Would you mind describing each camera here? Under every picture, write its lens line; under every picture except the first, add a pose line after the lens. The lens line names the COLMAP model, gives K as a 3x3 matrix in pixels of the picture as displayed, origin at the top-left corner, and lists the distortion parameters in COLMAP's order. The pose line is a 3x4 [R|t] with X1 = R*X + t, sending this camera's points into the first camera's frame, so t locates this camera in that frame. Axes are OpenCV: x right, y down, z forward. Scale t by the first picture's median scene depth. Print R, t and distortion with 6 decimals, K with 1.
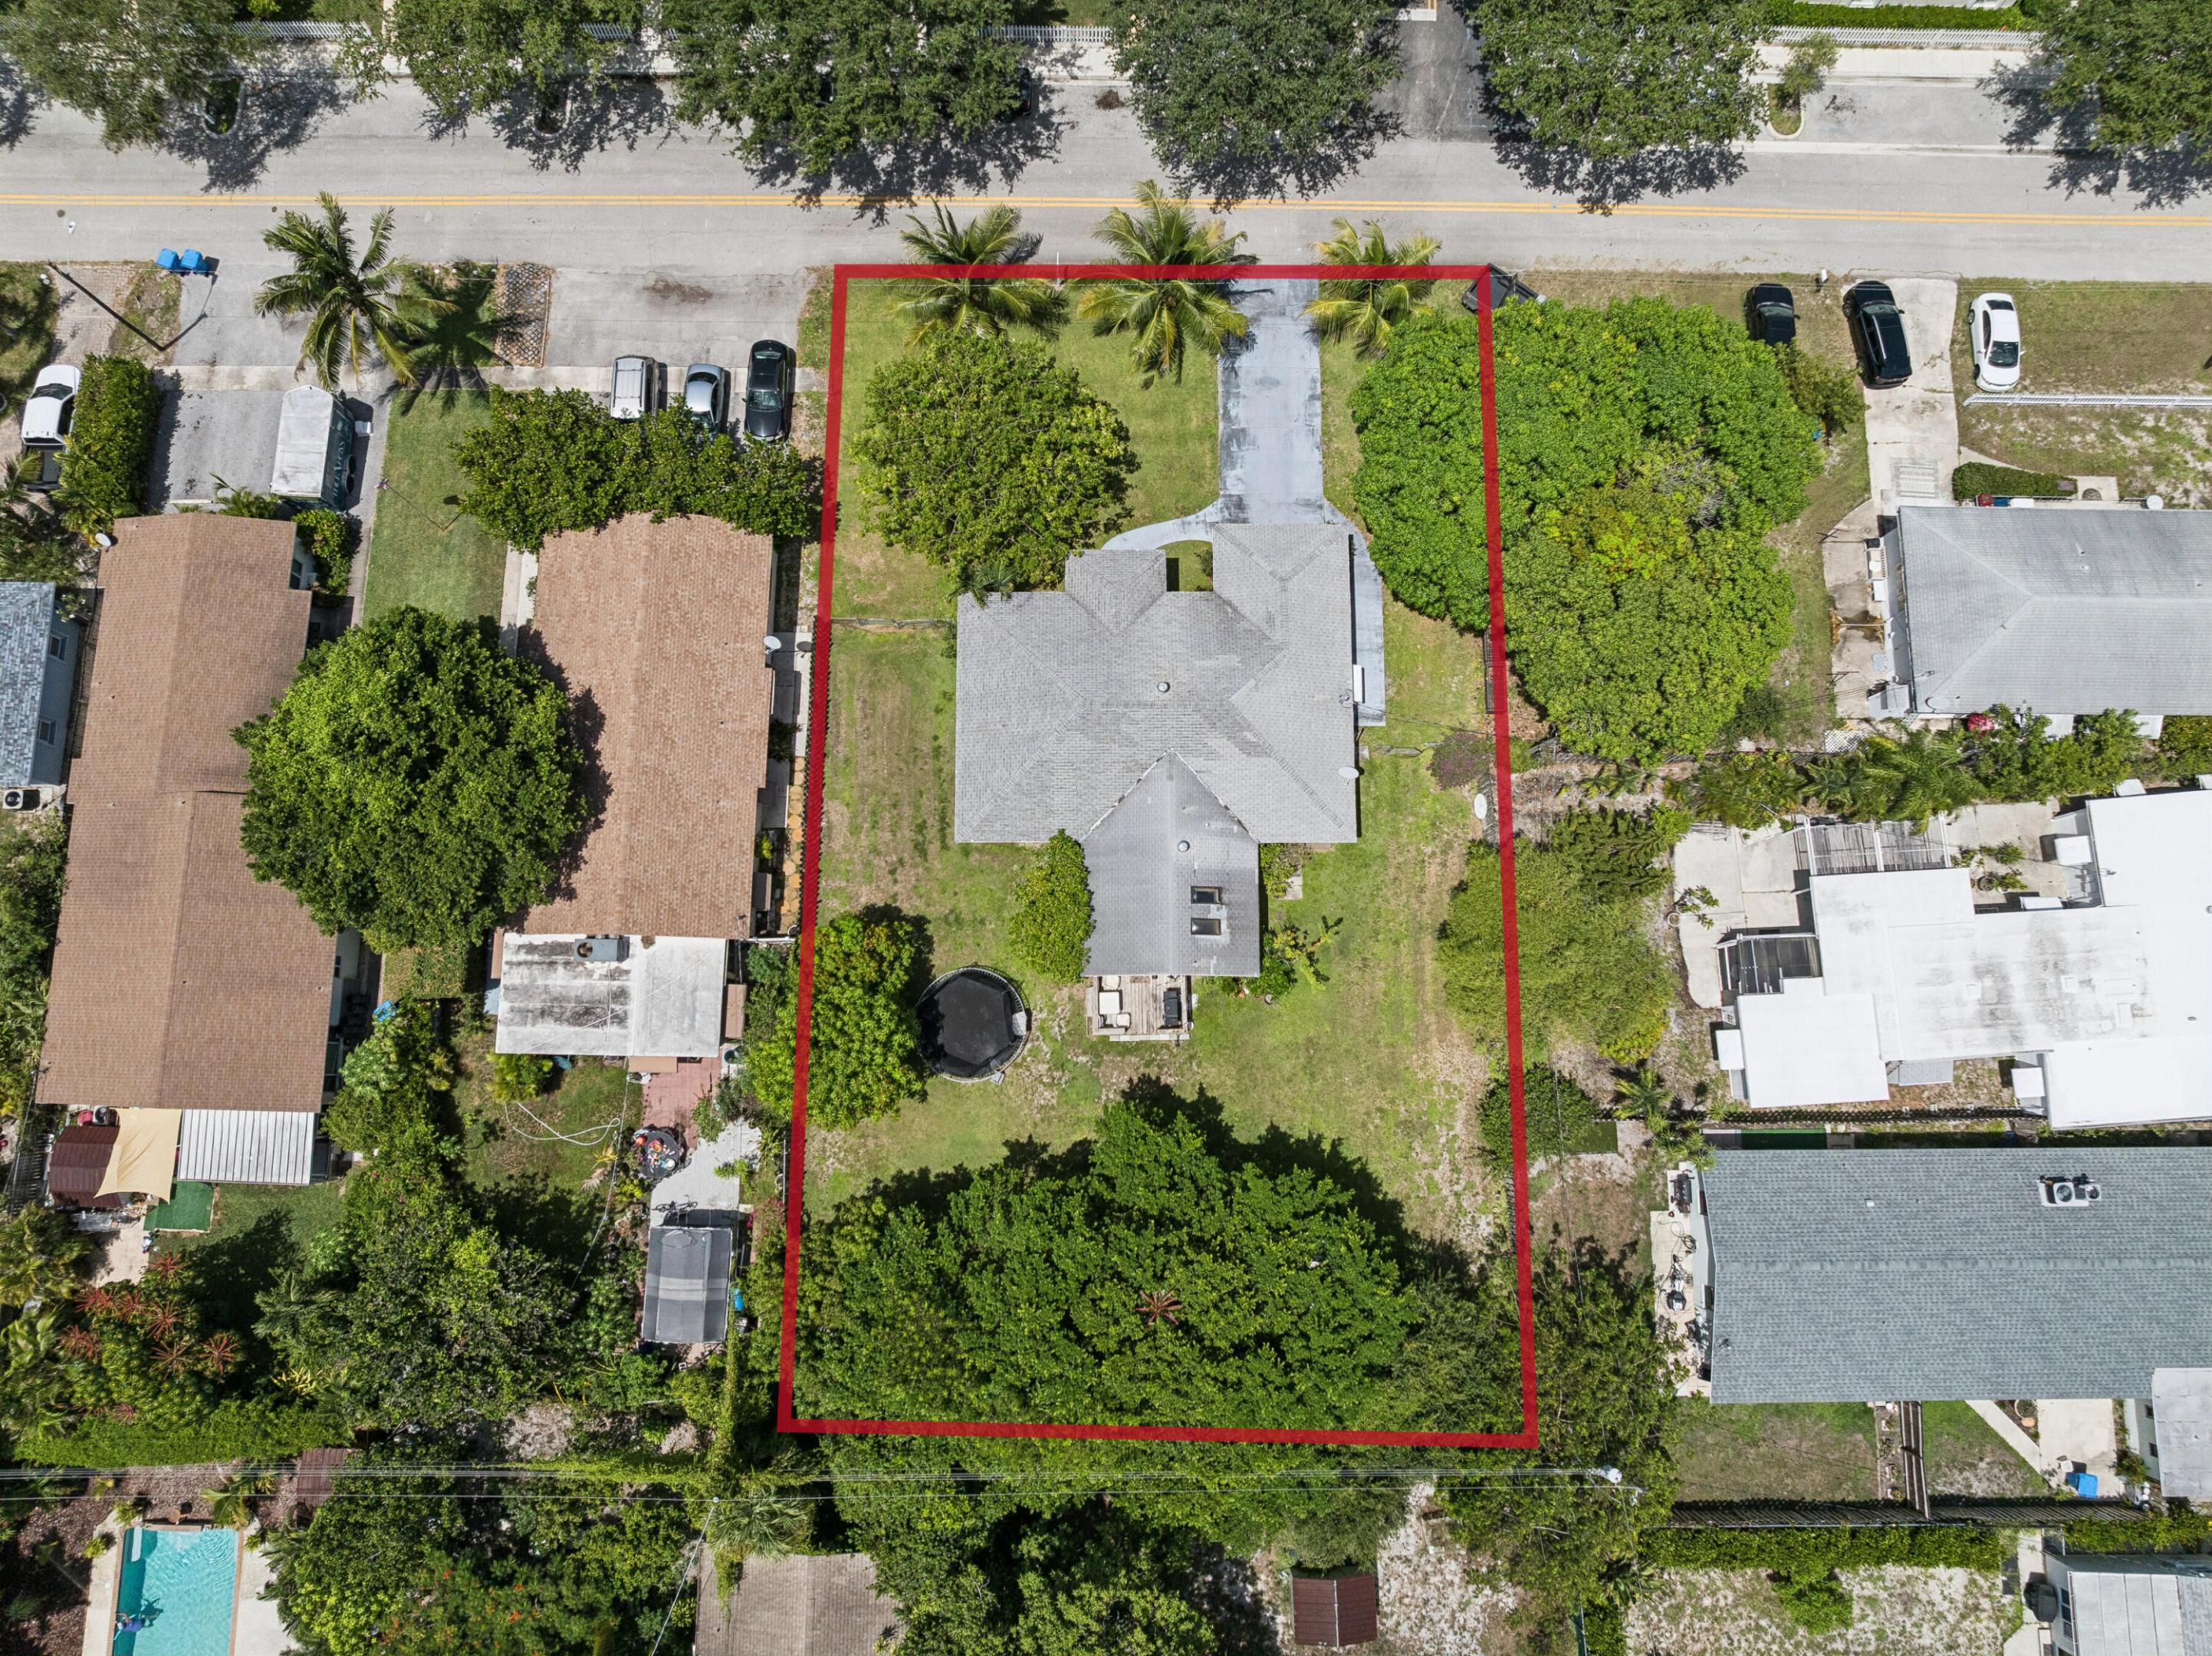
lens RADIAL K [[1558.3, 0, 1112.5], [0, 1558.3, 812.0], [0, 0, 1]] dist [-0.037397, 0.003500]
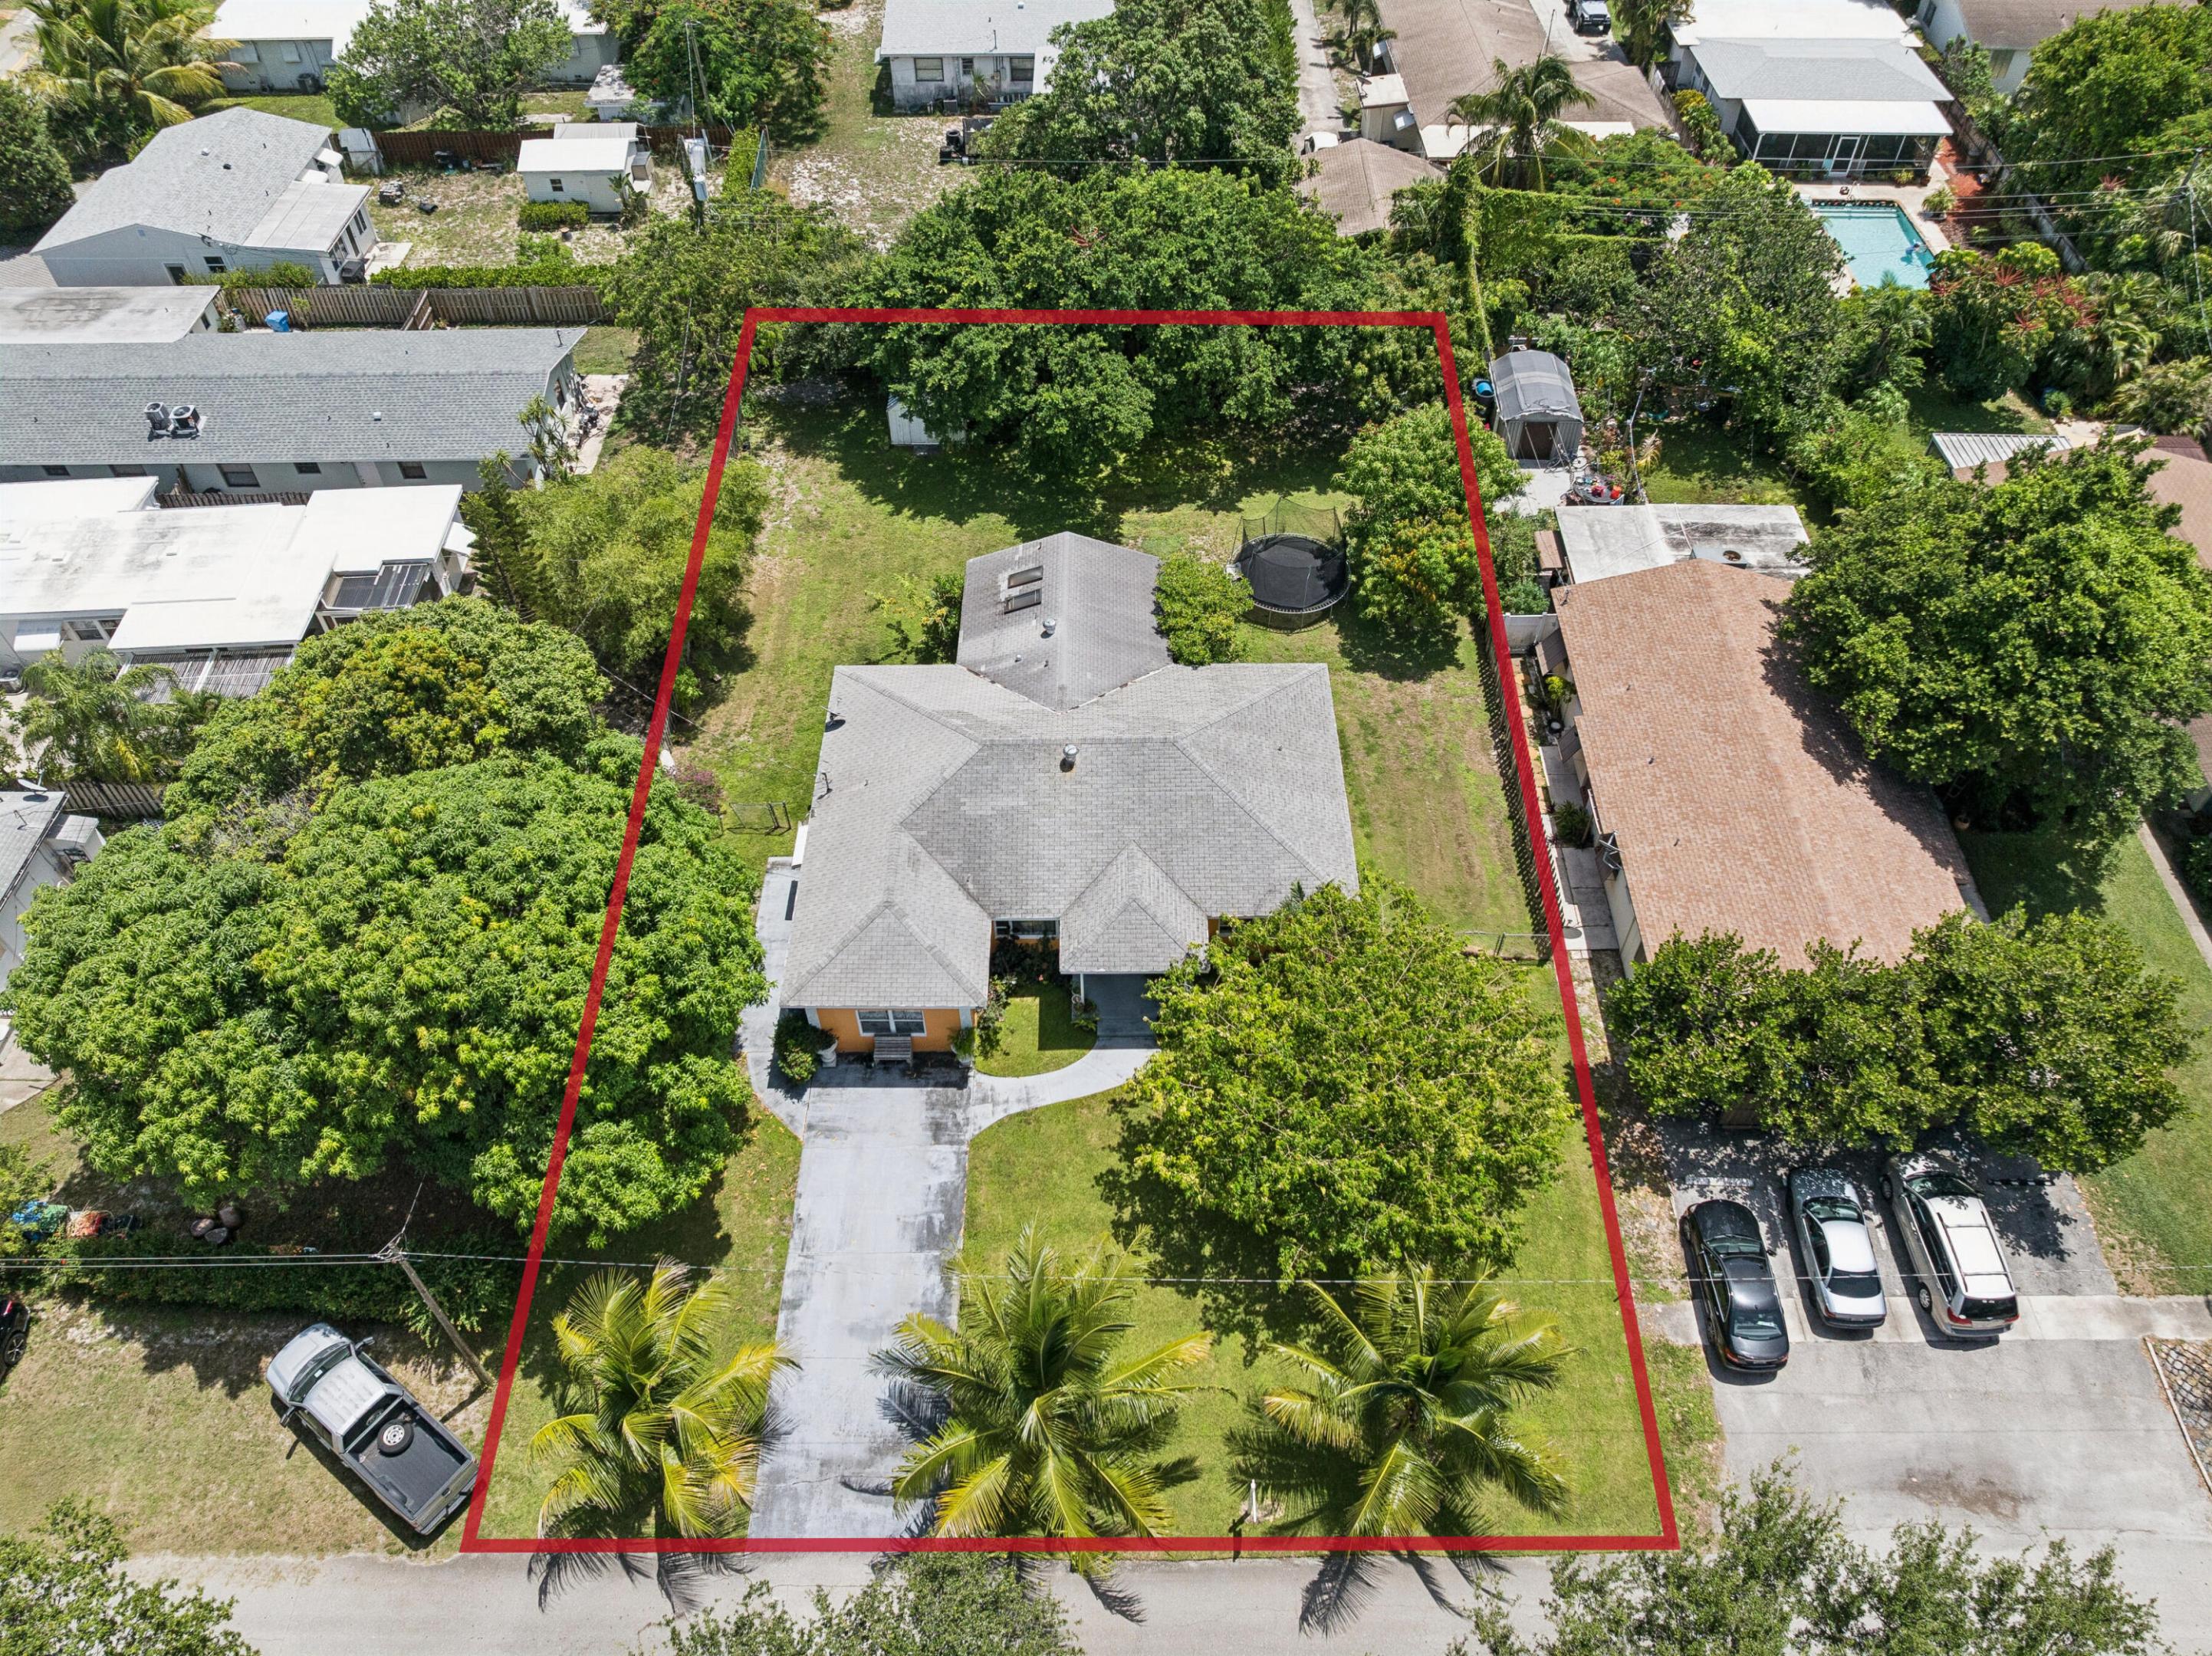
lens RADIAL K [[1548.3, 0, 1113.2], [0, 1548.3, 824.6], [0, 0, 1]] dist [-0.050336, 0.023477]
pose [[-0.999986, -0.001145, -0.005238, 0.015061], [-0.003353, -0.628746, 0.777604, -0.649192], [-0.004184, 0.777610, 0.628733, 0.542580]]
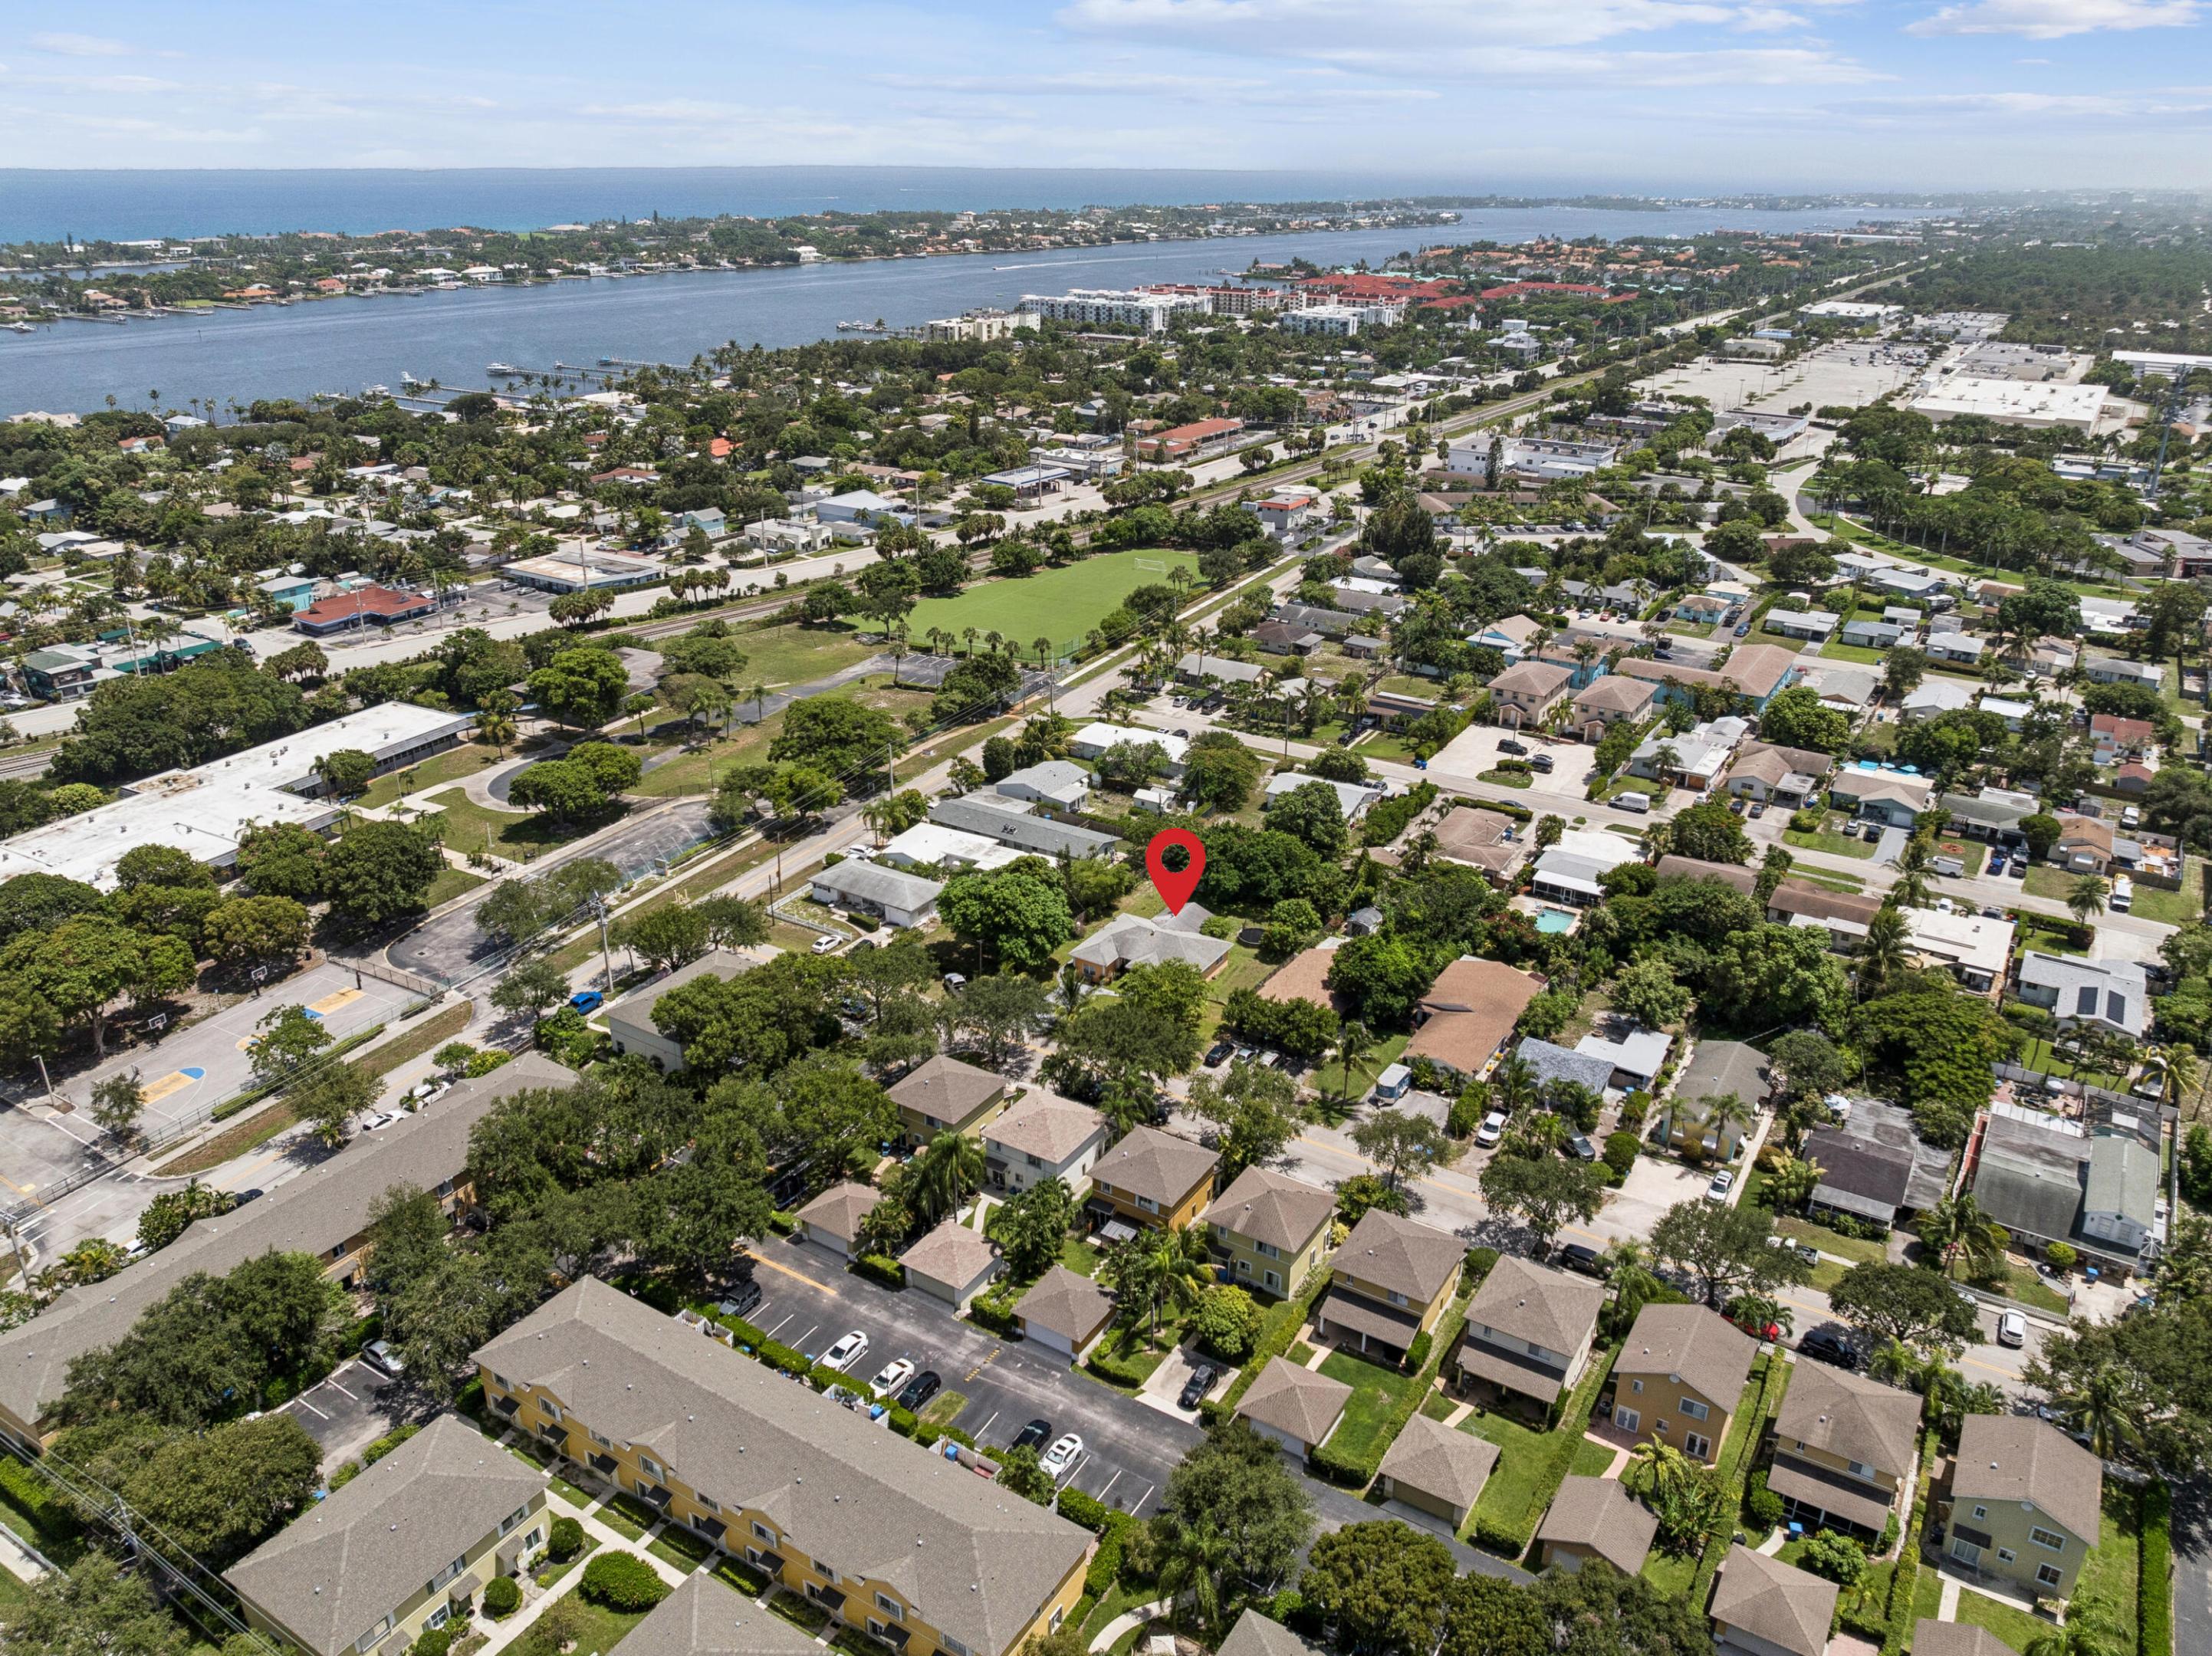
lens RADIAL K [[1550.8, 0, 1114.5], [0, 1550.8, 874.2], [0, 0, 1]] dist [-0.031773, 0.000240]
pose [[-0.854291, -0.234381, 0.463952, -1.275140], [0.508761, -0.194103, 0.838741, -2.619587], [-0.106531, 0.952570, 0.285064, 0.008031]]
